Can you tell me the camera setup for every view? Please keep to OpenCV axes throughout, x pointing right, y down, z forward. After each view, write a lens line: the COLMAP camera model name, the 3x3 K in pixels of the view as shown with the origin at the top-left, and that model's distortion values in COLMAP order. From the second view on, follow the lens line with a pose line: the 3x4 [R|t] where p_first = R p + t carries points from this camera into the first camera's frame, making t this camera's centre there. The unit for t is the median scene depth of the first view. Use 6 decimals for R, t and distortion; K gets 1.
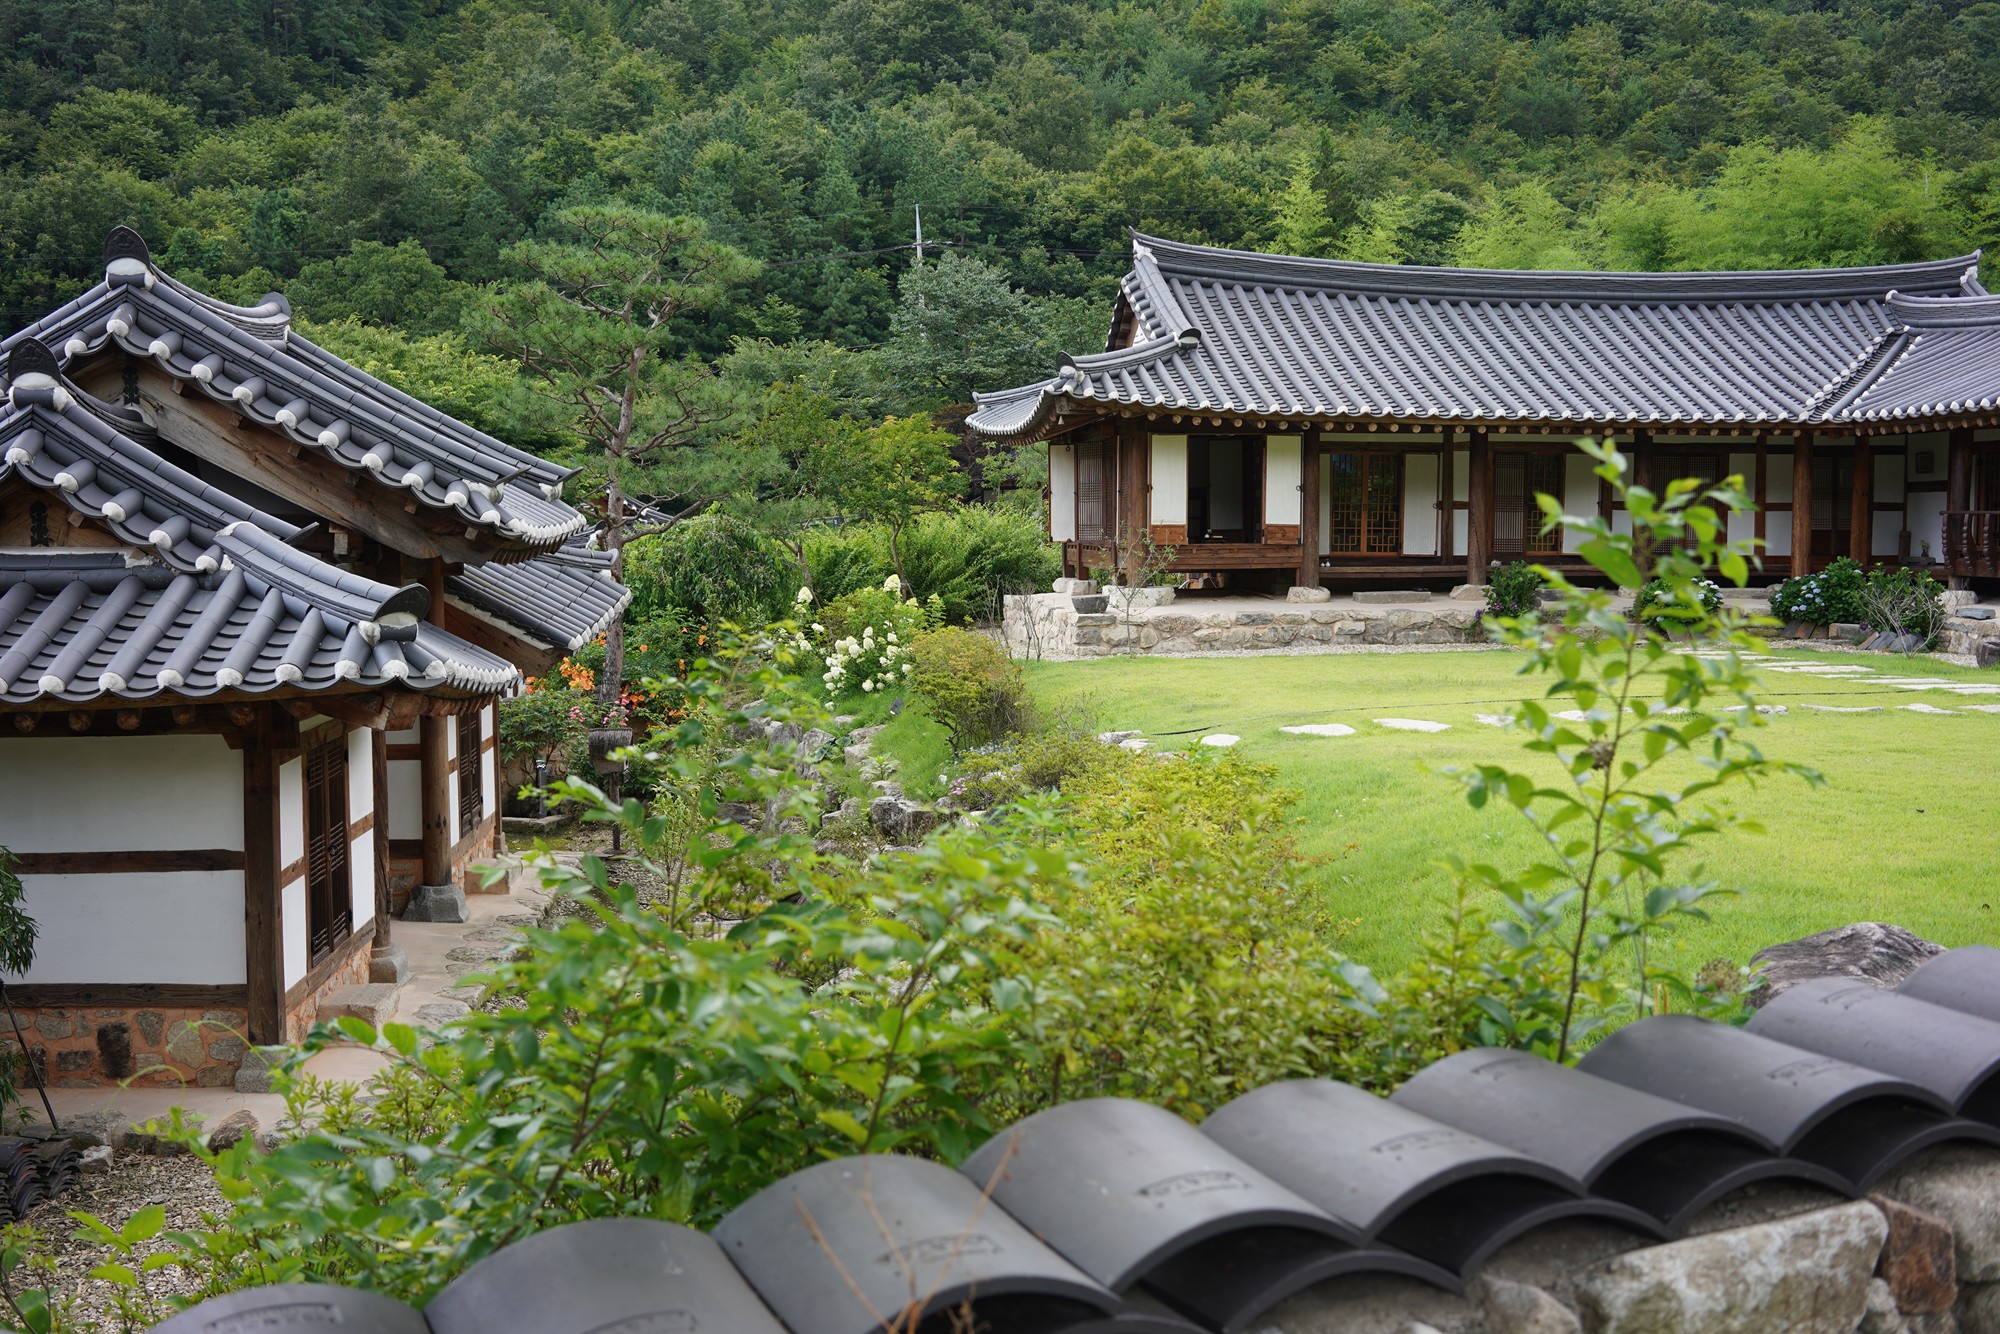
lens RADIAL K [[2003.3, 0, 984.9], [0, 2003.3, 675.8], [0, 0, 1]] dist [0.035001, -0.188049]
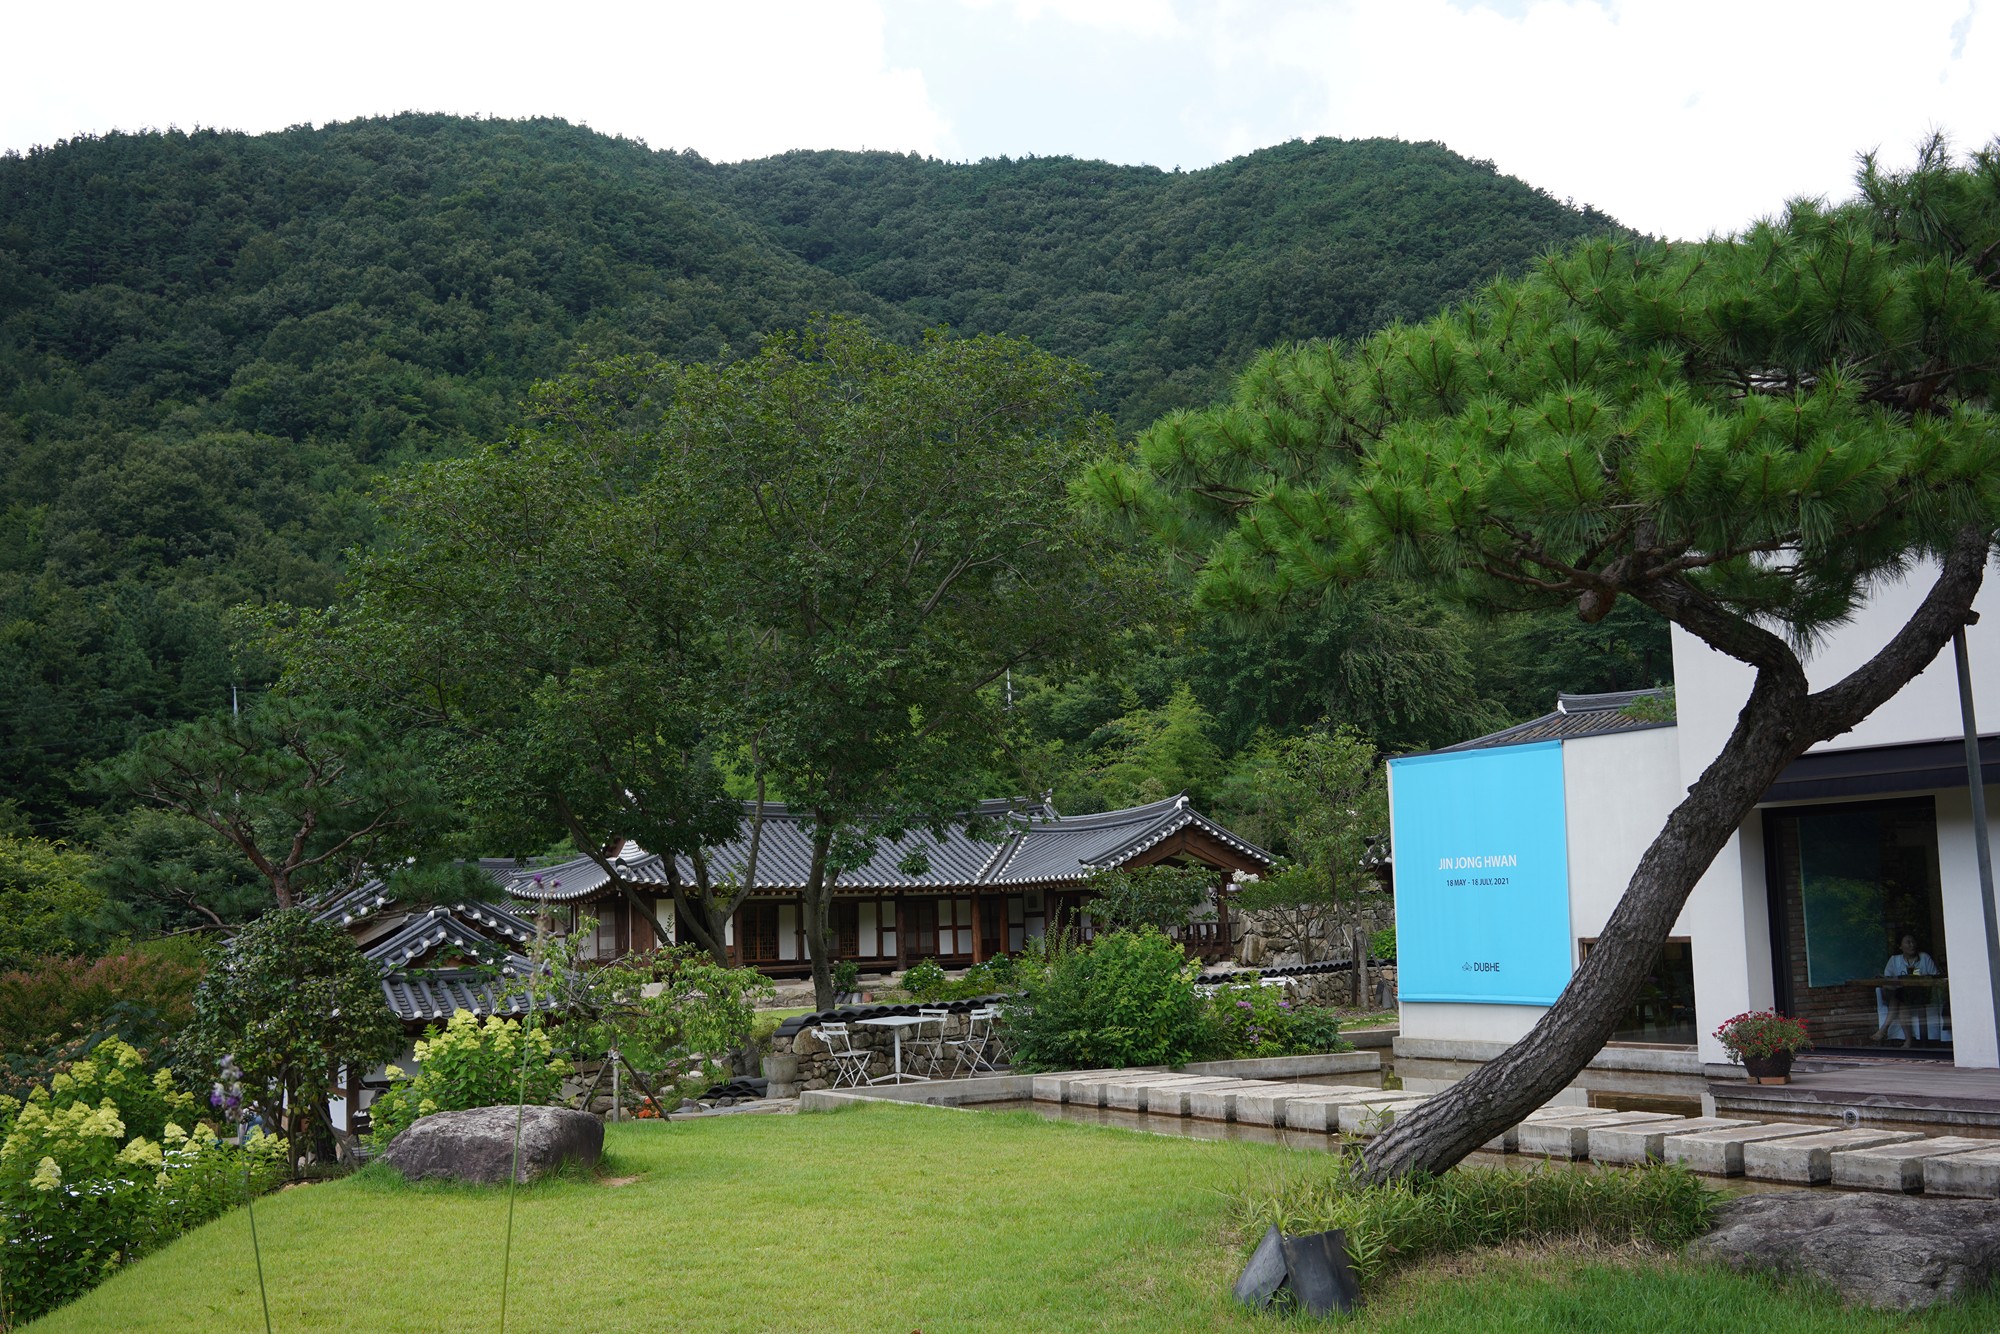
lens RADIAL K [[2003.3, 0, 984.9], [0, 2003.3, 675.8], [0, 0, 1]] dist [0.035001, -0.188049]
pose [[0.910795, 0.021206, 0.412313, -0.102496], [0.064552, 0.979083, -0.192952, 0.013742], [-0.407780, 0.202355, 0.890375, -0.205234]]
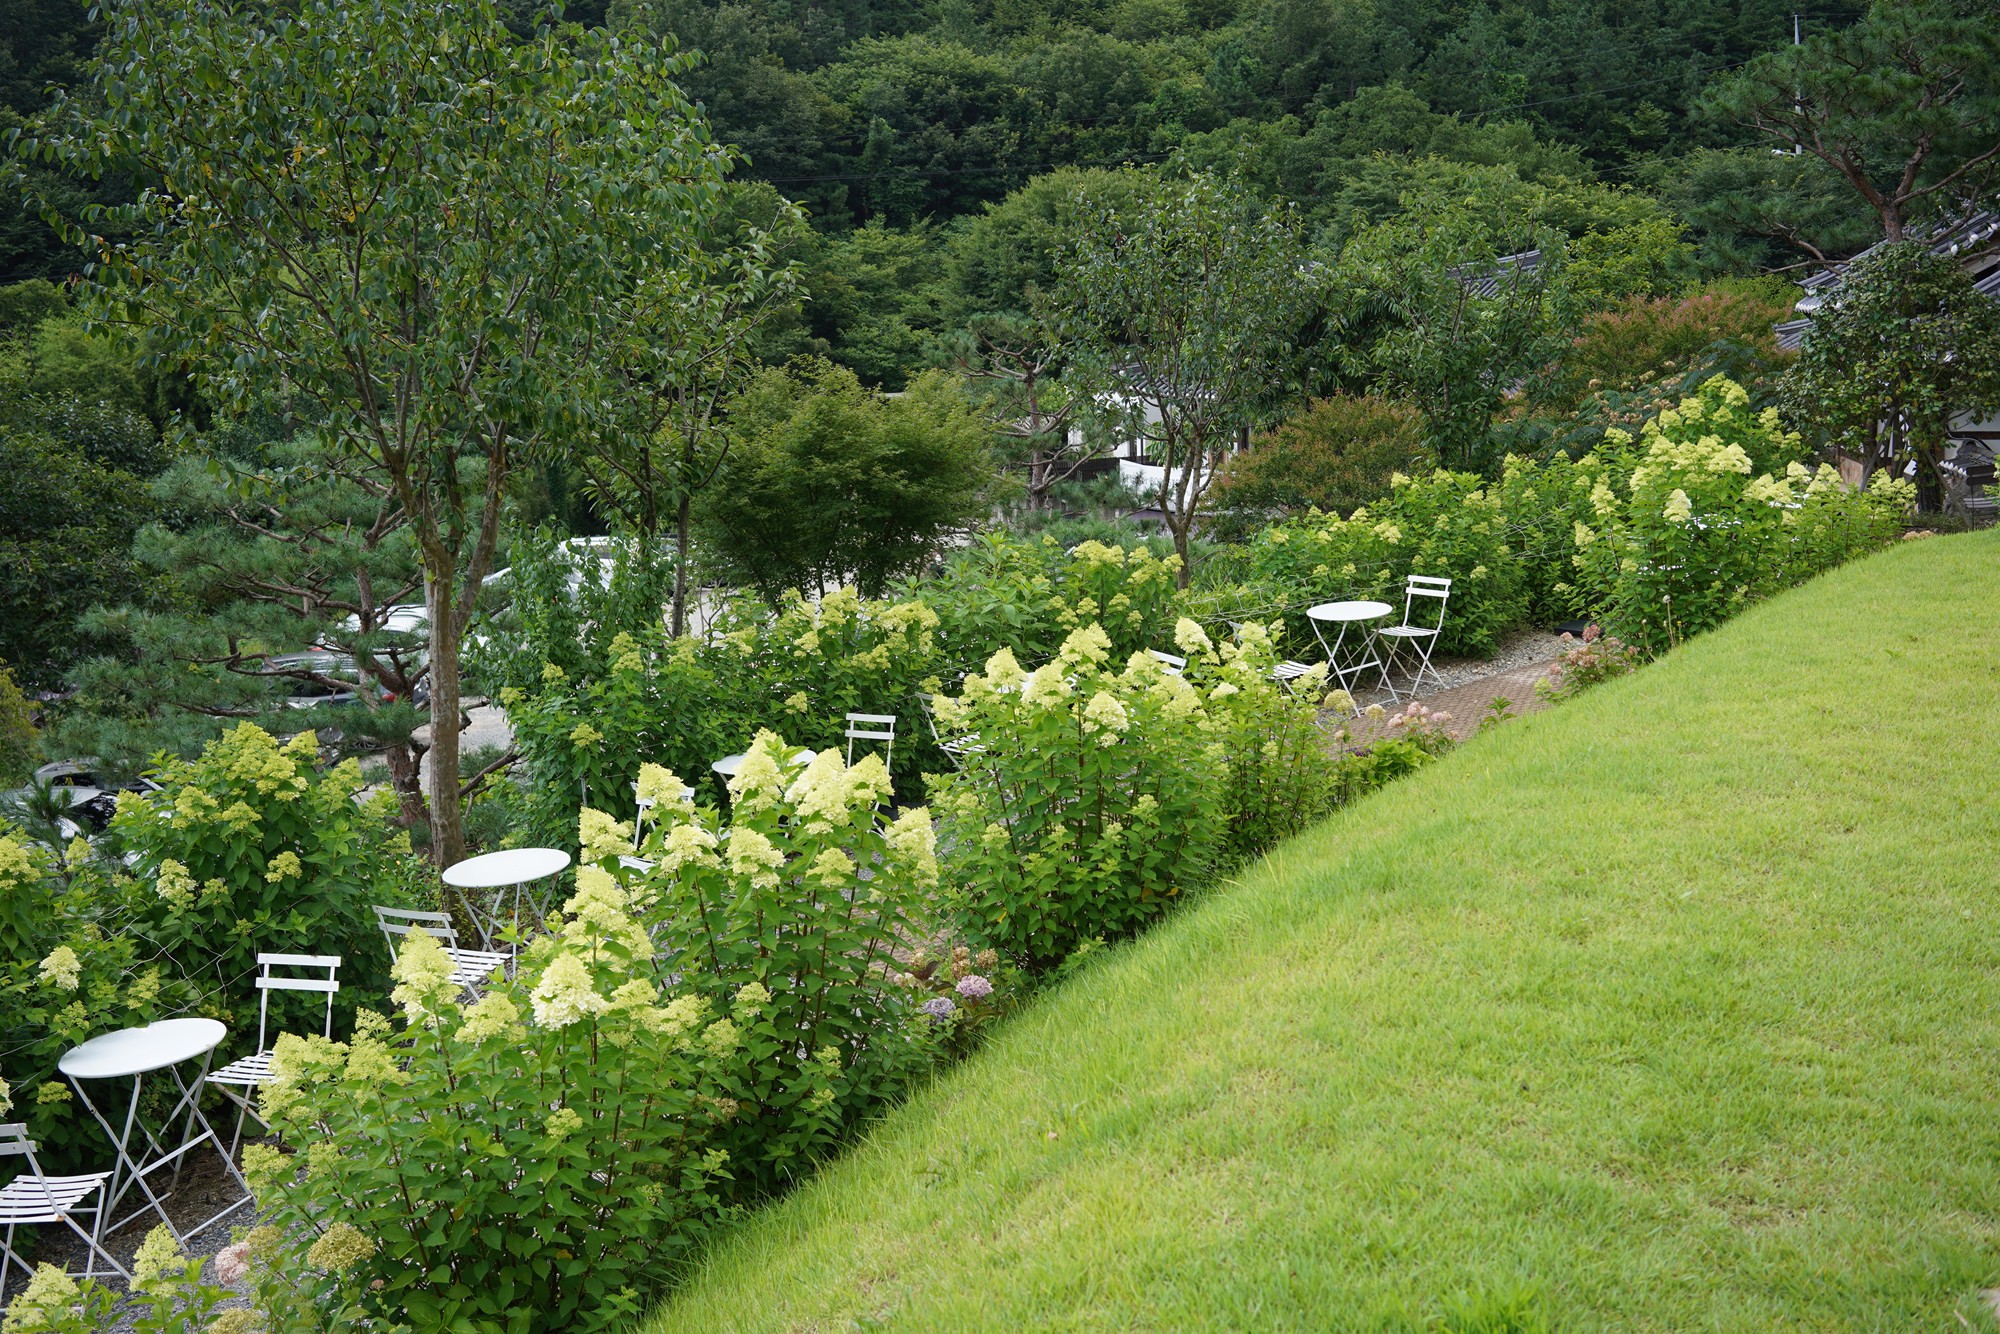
lens RADIAL K [[2003.3, 0, 984.9], [0, 2003.3, 675.8], [0, 0, 1]] dist [0.035001, -0.188049]
pose [[0.953463, 0.017831, -0.300982, -0.107088], [0.012815, 0.994951, 0.099538, 0.013890], [0.301237, -0.098763, 0.948421, -0.199789]]
